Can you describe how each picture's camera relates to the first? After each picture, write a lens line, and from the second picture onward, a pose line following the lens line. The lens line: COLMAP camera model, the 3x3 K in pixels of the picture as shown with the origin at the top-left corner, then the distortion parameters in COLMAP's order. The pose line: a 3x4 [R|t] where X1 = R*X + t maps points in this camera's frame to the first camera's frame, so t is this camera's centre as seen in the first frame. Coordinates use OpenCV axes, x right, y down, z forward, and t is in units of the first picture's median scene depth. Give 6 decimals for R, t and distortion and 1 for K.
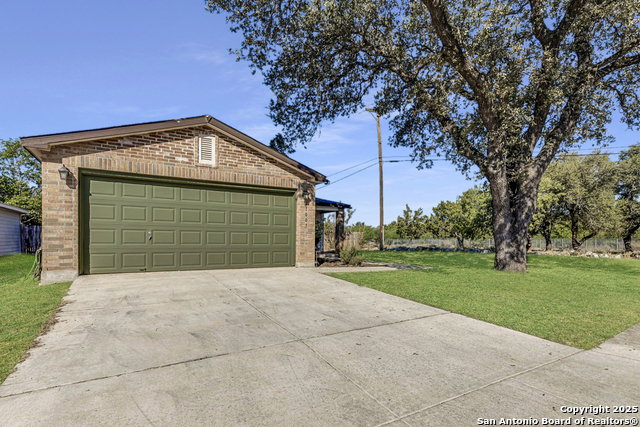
lens RADIAL K [[320.2, 0, 320.0], [0, 320.2, 213.5], [0, 0, 1]] dist [0.000005, -0.000039]
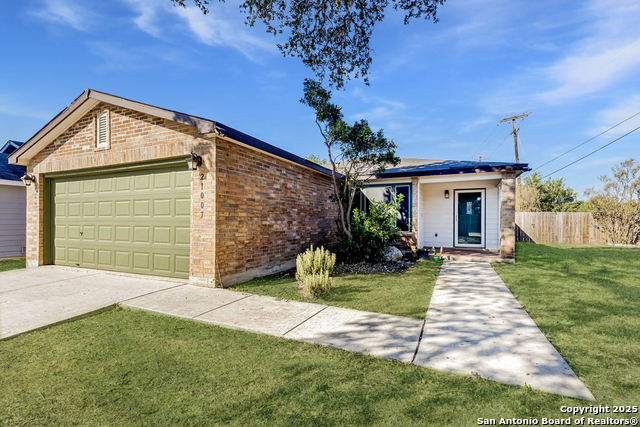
lens RADIAL K [[317.4, 0, 320.0], [0, 317.4, 213.5], [0, 0, 1]] dist [0.001261, 0.000089]
pose [[0.588670, -0.038039, -0.807478, 0.240227], [0.071591, 0.997420, 0.005205, 0.021567], [0.805197, -0.060873, 0.589875, 0.346130]]
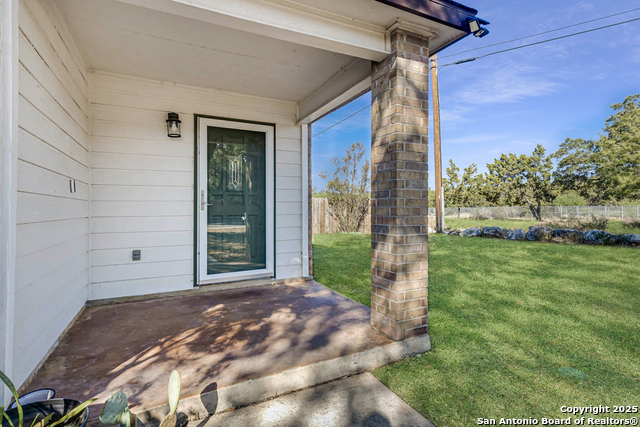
lens RADIAL K [[317.4, 0, 320.0], [0, 317.4, 213.5], [0, 0, 1]] dist [0.001261, 0.000089]
pose [[0.997885, -0.018481, -0.062314, 0.048773], [0.024288, 0.995299, 0.093754, 0.038481], [0.060288, -0.095069, 0.993643, 0.629208]]
